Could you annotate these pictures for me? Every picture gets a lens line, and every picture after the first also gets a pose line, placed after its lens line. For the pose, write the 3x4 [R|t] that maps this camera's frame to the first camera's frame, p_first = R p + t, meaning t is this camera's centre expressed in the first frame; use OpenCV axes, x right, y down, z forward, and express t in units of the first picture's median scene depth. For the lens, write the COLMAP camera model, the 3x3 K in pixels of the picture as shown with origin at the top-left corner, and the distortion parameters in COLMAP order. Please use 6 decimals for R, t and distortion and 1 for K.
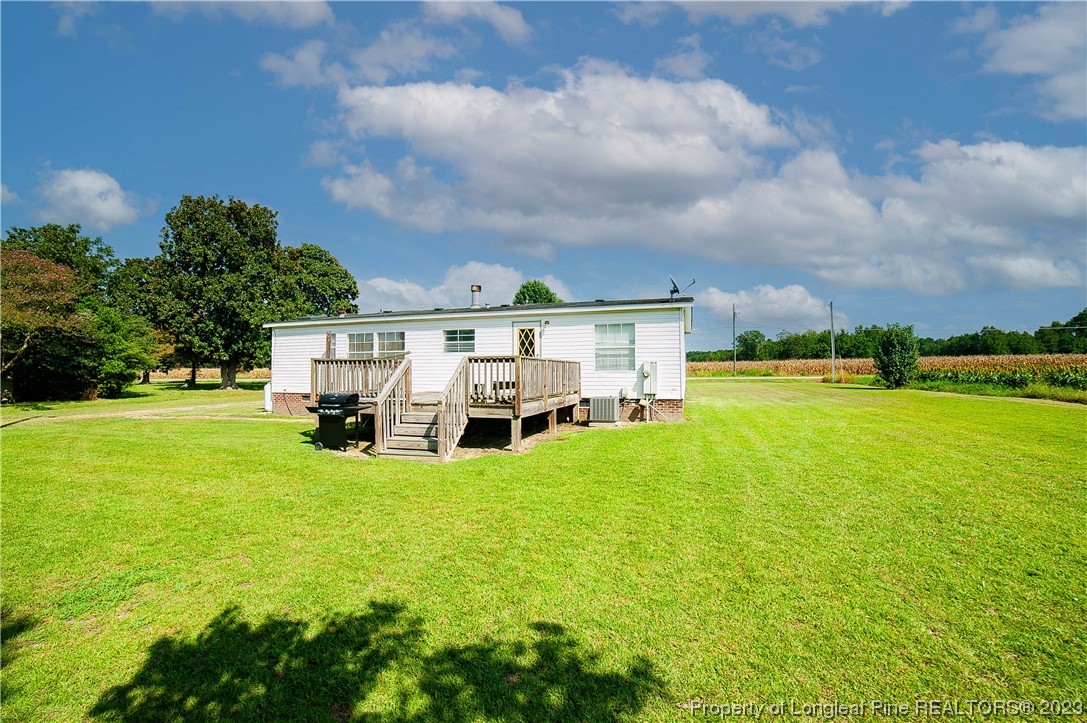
lens RADIAL K [[459.7, 0, 542.7], [0, 459.7, 354.1], [0, 0, 1]] dist [-0.113323, 0.043420]
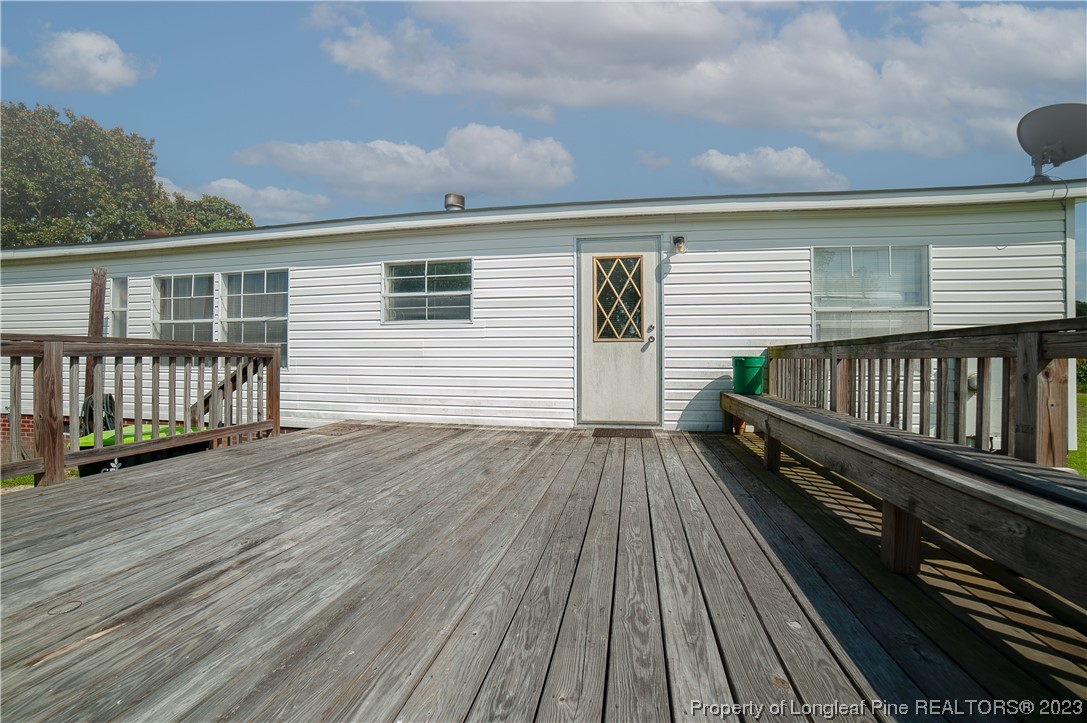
lens RADIAL K [[459.7, 0, 542.7], [0, 459.7, 354.1], [0, 0, 1]] dist [-0.113323, 0.043420]
pose [[0.993265, 0.006504, 0.115679, -0.117137], [-0.009604, 0.999609, 0.026261, 0.011715], [-0.115463, -0.027195, 0.992939, 0.546786]]
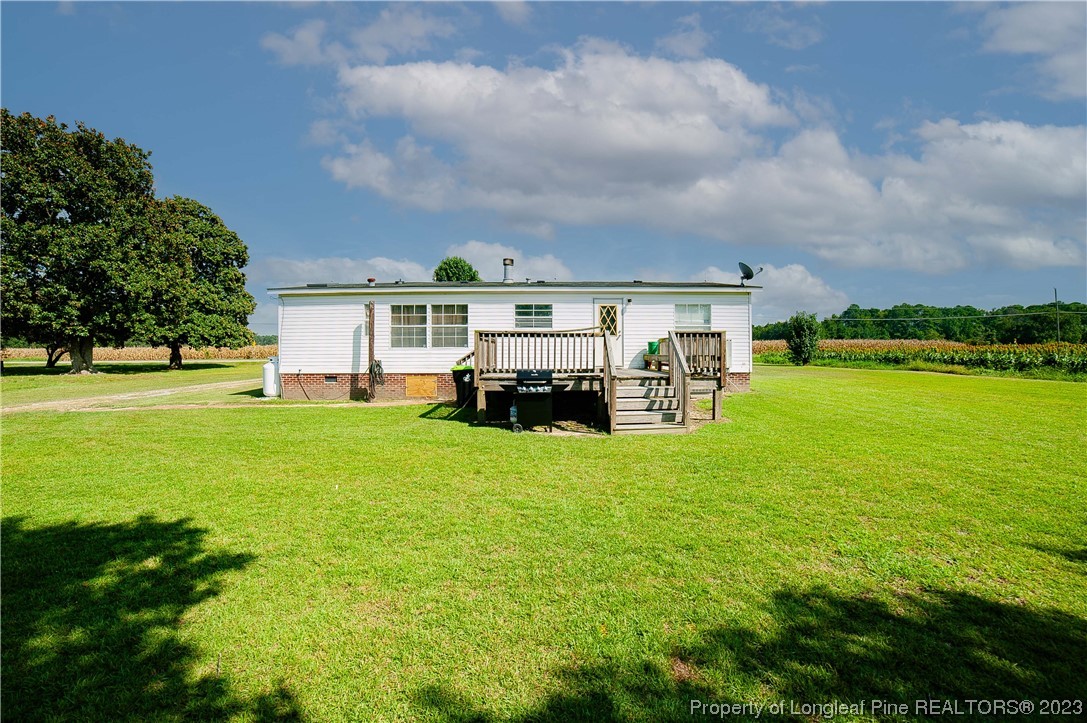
lens RADIAL K [[459.7, 0, 542.7], [0, 459.7, 354.1], [0, 0, 1]] dist [-0.113323, 0.043420]
pose [[0.952973, -0.000146, 0.303054, -0.409444], [-0.012651, 0.999109, 0.040264, 0.010998], [-0.302790, -0.042204, 0.952122, 0.063625]]
